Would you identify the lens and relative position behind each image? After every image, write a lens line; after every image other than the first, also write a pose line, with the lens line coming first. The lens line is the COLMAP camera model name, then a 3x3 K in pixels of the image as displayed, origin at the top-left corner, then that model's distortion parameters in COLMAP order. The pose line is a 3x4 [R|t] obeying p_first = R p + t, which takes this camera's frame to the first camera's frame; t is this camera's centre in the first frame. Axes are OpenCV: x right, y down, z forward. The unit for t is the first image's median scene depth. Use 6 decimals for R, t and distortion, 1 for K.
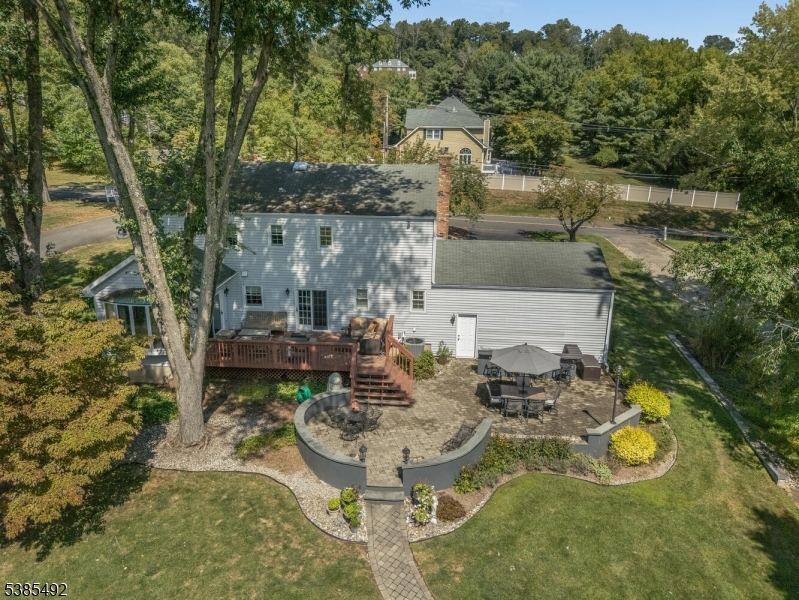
lens RADIAL K [[548.4, 0, 399.0], [0, 548.4, 300.9], [0, 0, 1]] dist [-0.003037, -0.004521]
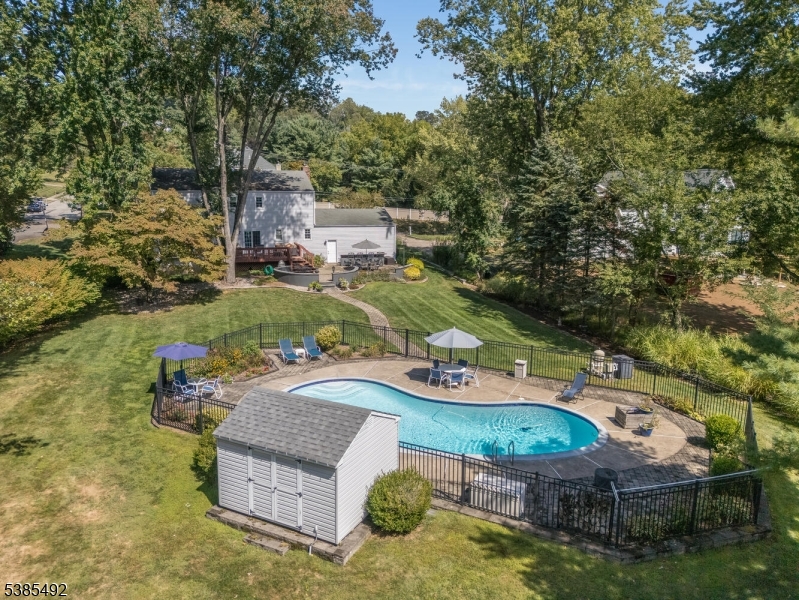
lens RADIAL K [[548.4, 0, 399.8], [0, 548.4, 300.0], [0, 0, 1]] dist [-0.003037, -0.004521]
pose [[0.903748, -0.085092, 0.419523, -0.265793], [0.128011, 0.988919, -0.075182, 0.222172], [-0.408477, 0.121649, 0.904626, -0.472116]]
